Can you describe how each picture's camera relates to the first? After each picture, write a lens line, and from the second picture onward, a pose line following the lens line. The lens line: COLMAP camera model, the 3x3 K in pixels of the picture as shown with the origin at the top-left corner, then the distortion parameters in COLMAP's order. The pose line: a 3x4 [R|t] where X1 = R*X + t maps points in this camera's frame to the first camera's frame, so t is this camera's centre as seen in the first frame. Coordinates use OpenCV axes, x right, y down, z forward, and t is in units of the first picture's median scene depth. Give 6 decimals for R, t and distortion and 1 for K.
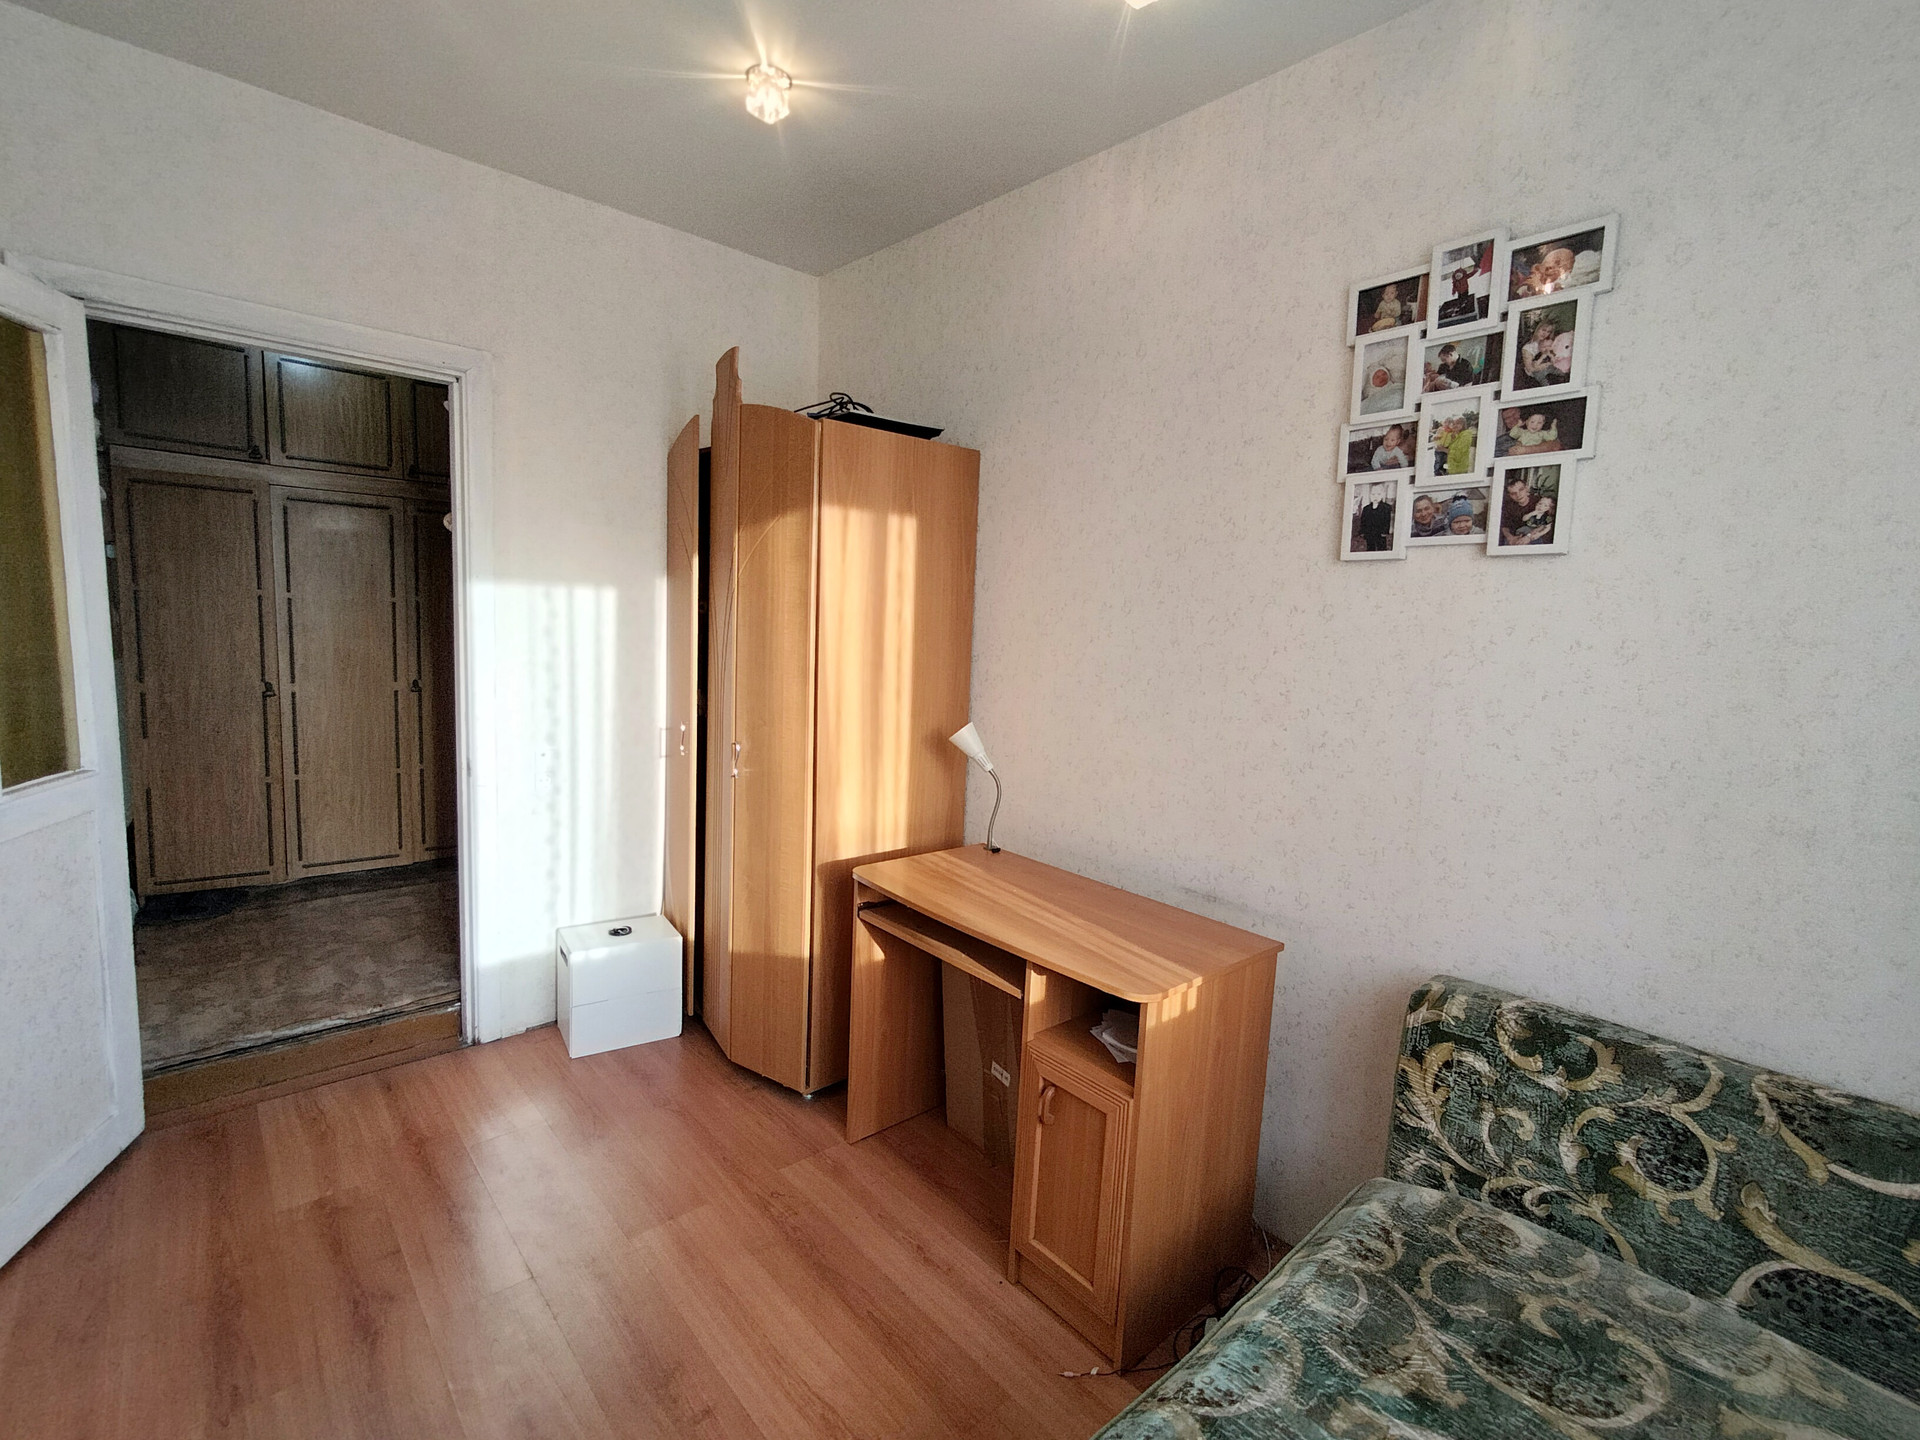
lens RADIAL K [[880.9, 0, 961.1], [0, 880.9, 718.4], [0, 0, 1]] dist [0.001482, 0.004816]
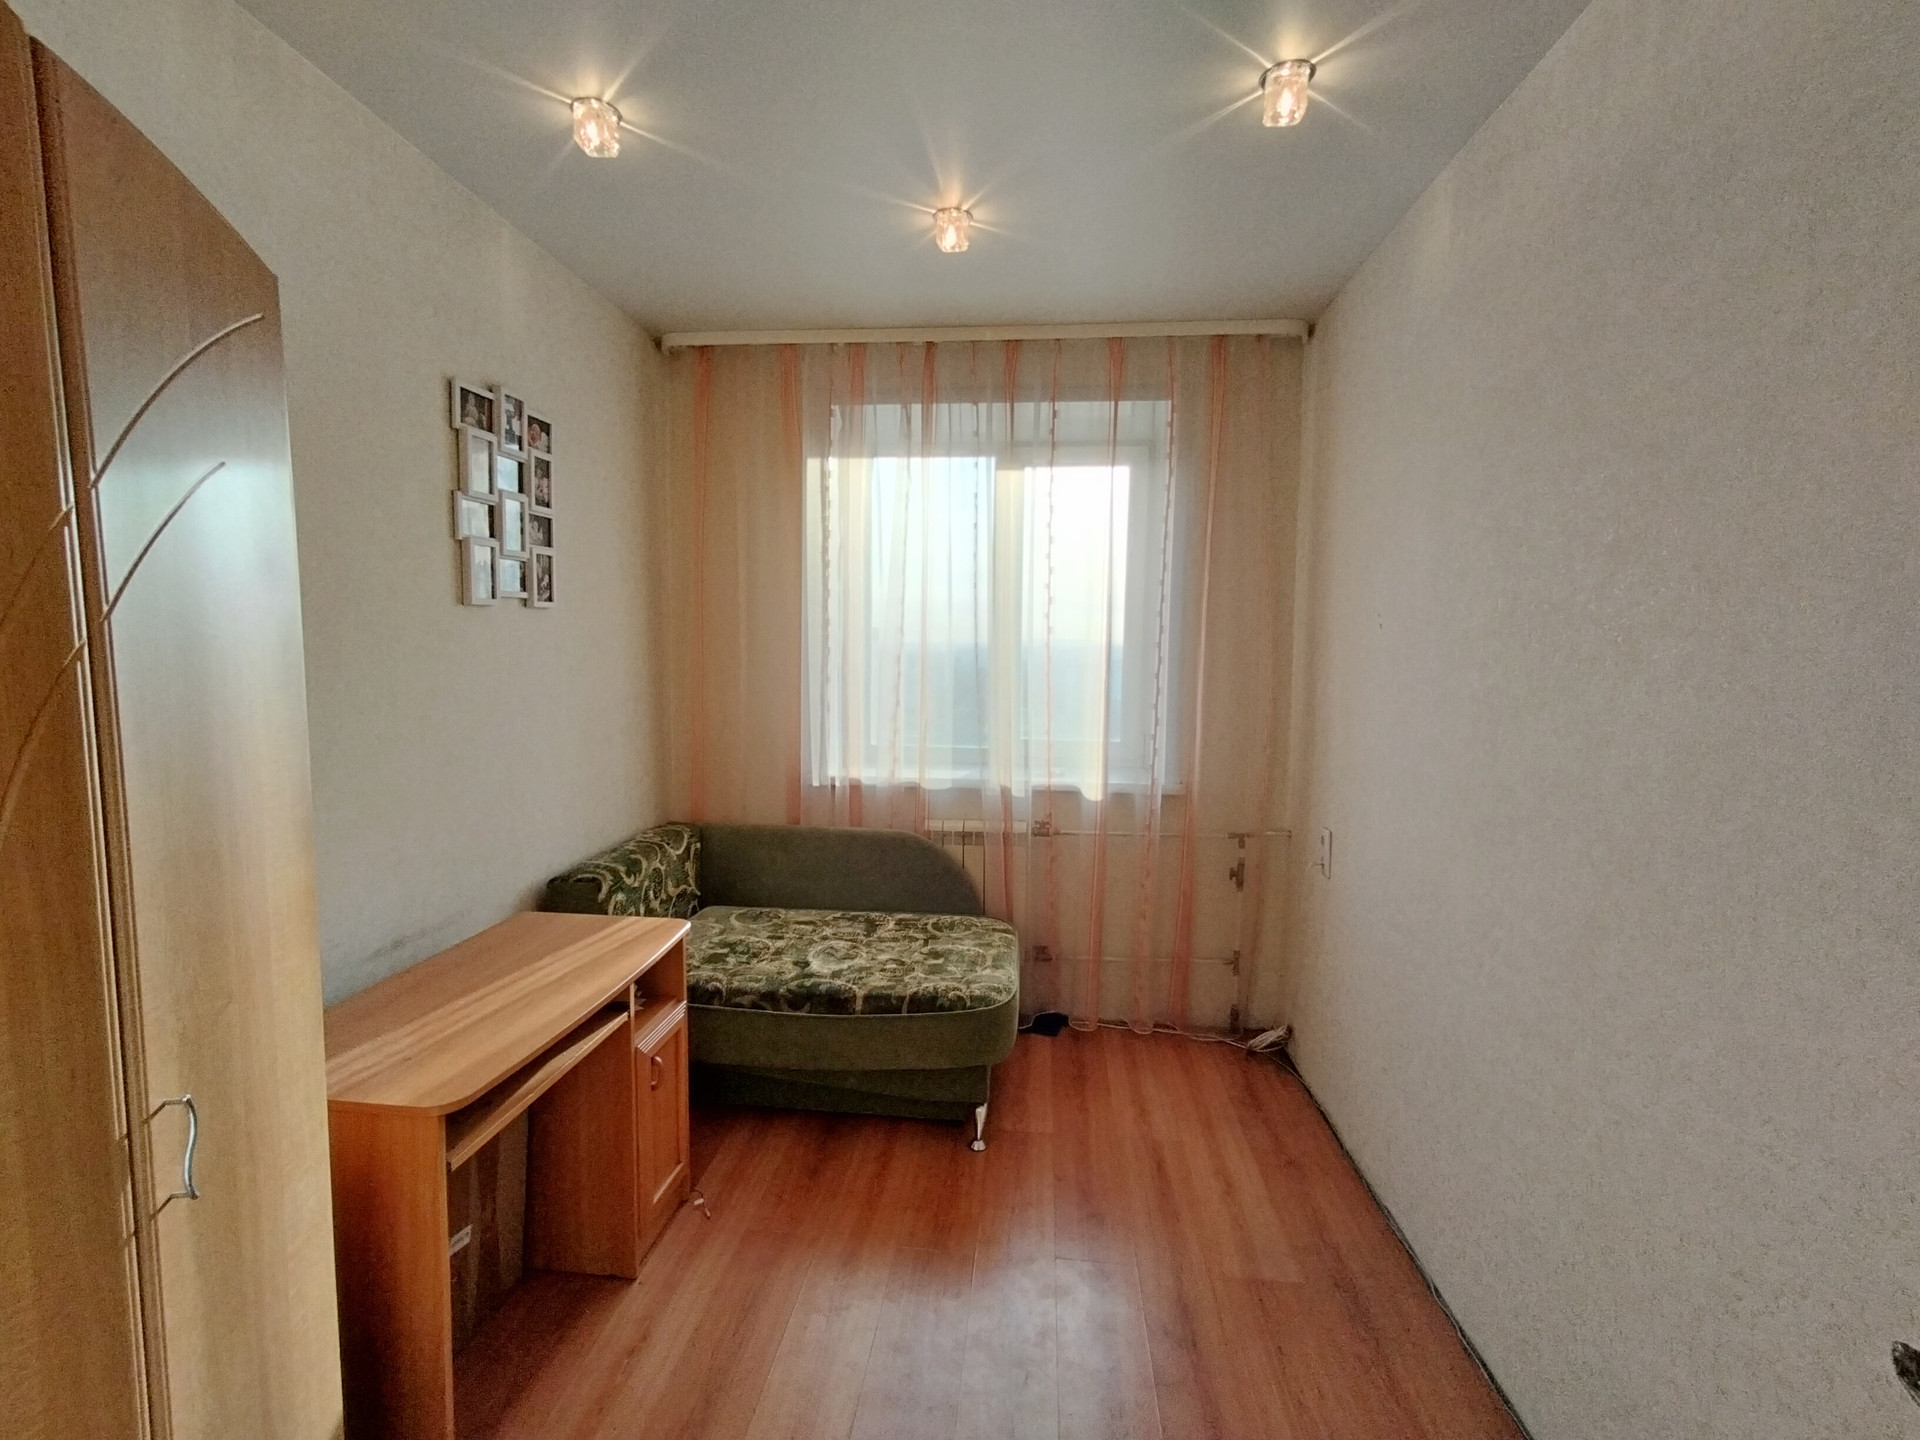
lens RADIAL K [[880.9, 0, 959.1], [0, 880.9, 725.5], [0, 0, 1]] dist [0.001482, 0.004816]
pose [[-0.678731, -0.117176, 0.724979, -1.108626], [0.047096, 0.978212, 0.202196, -0.270923], [-0.732876, 0.171380, -0.658424, 1.576996]]
